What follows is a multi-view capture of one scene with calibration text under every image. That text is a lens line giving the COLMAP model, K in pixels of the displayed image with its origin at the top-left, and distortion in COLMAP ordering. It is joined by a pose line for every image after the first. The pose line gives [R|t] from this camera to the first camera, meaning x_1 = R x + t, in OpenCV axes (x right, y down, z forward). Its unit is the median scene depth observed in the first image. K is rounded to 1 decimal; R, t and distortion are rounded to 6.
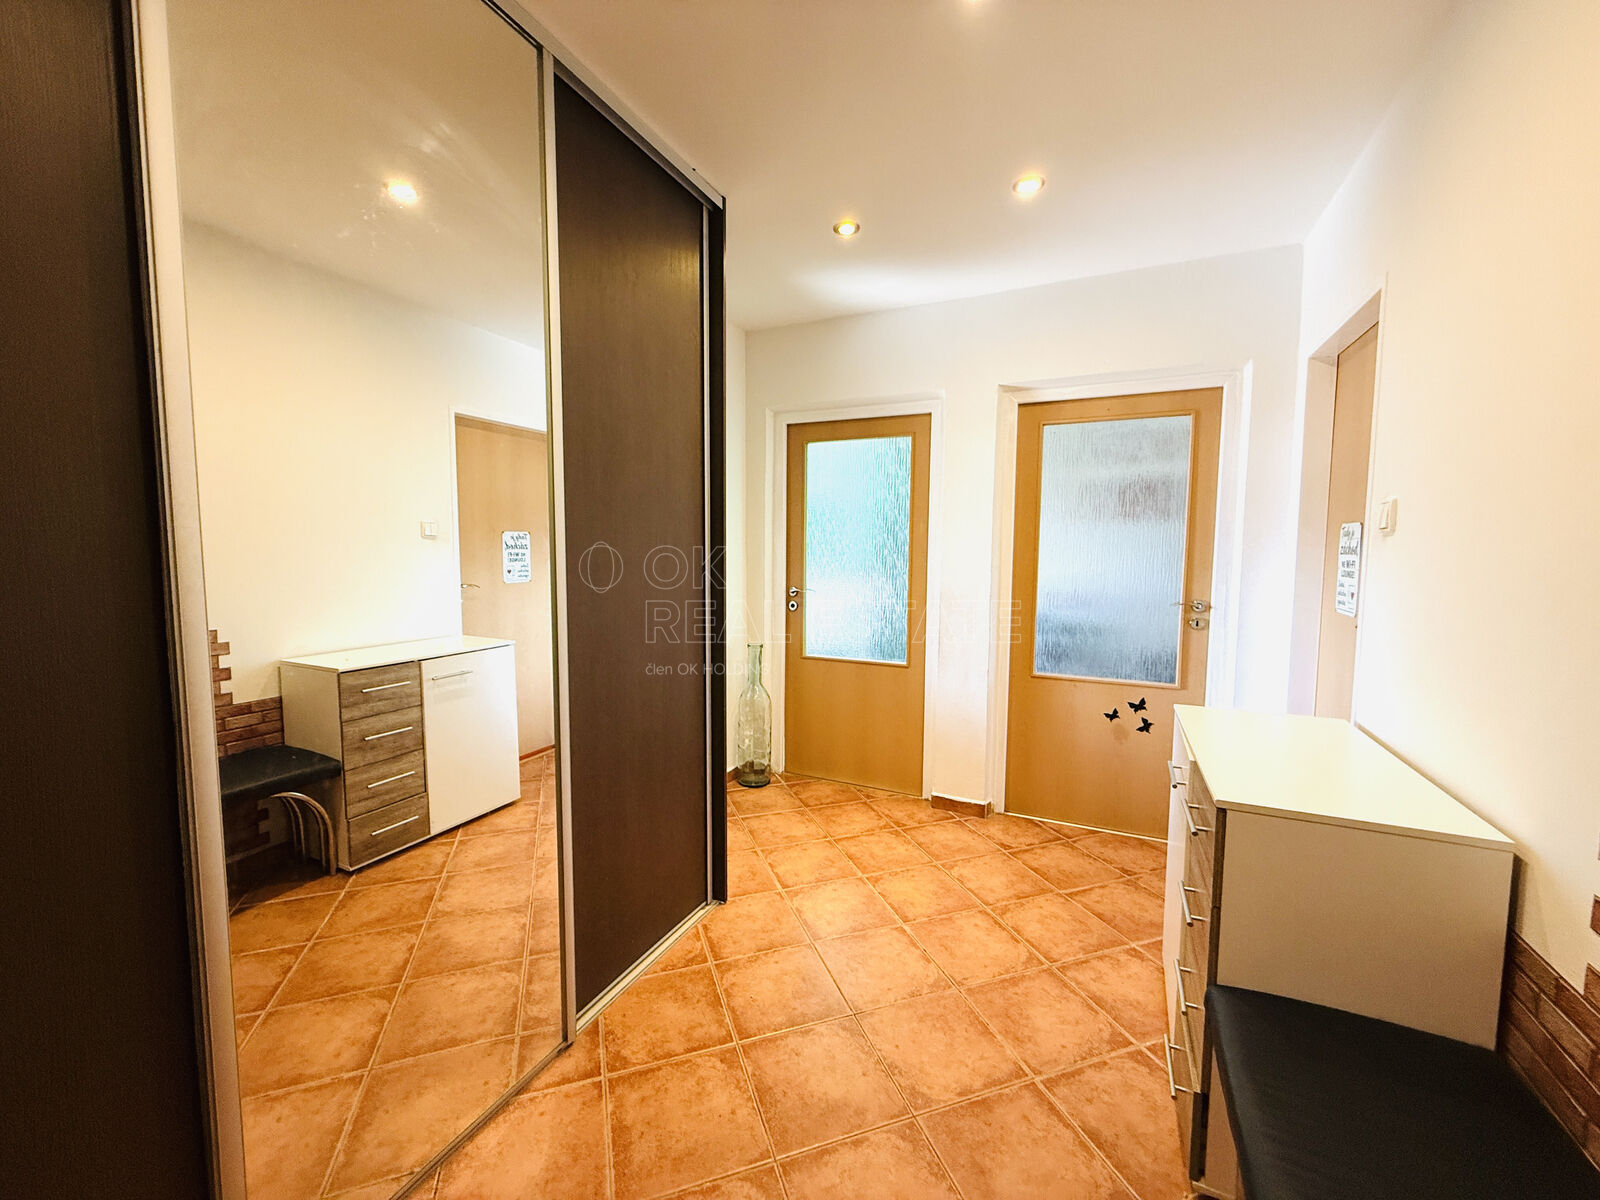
lens RADIAL K [[634.7, 0, 795.9], [0, 634.7, 595.4], [0, 0, 1]] dist [-0.002536, -0.000164]
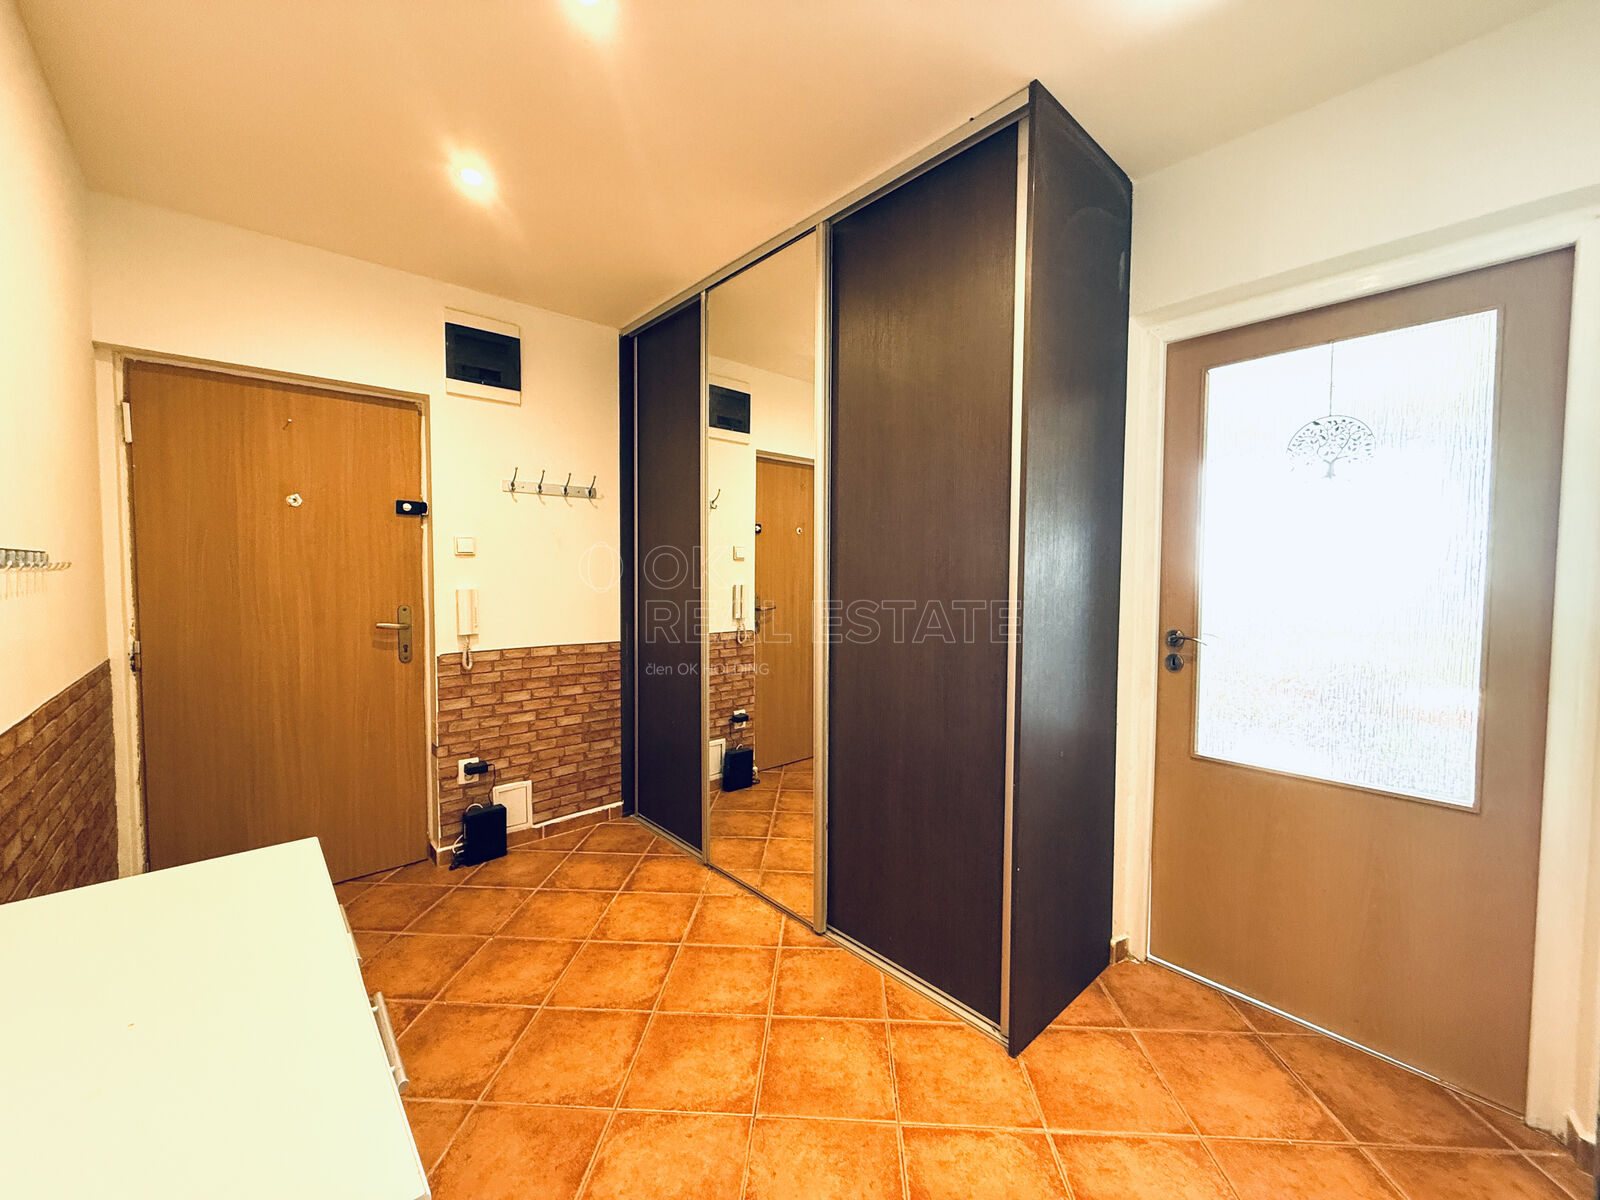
lens RADIAL K [[634.7, 0, 796.6], [0, 634.7, 596.8], [0, 0, 1]] dist [-0.002536, -0.000164]
pose [[-0.379295, 0.029982, -0.924790, 0.962564], [-0.086865, 0.993907, 0.067850, -0.097656], [0.921189, 0.106067, -0.374379, 1.508276]]
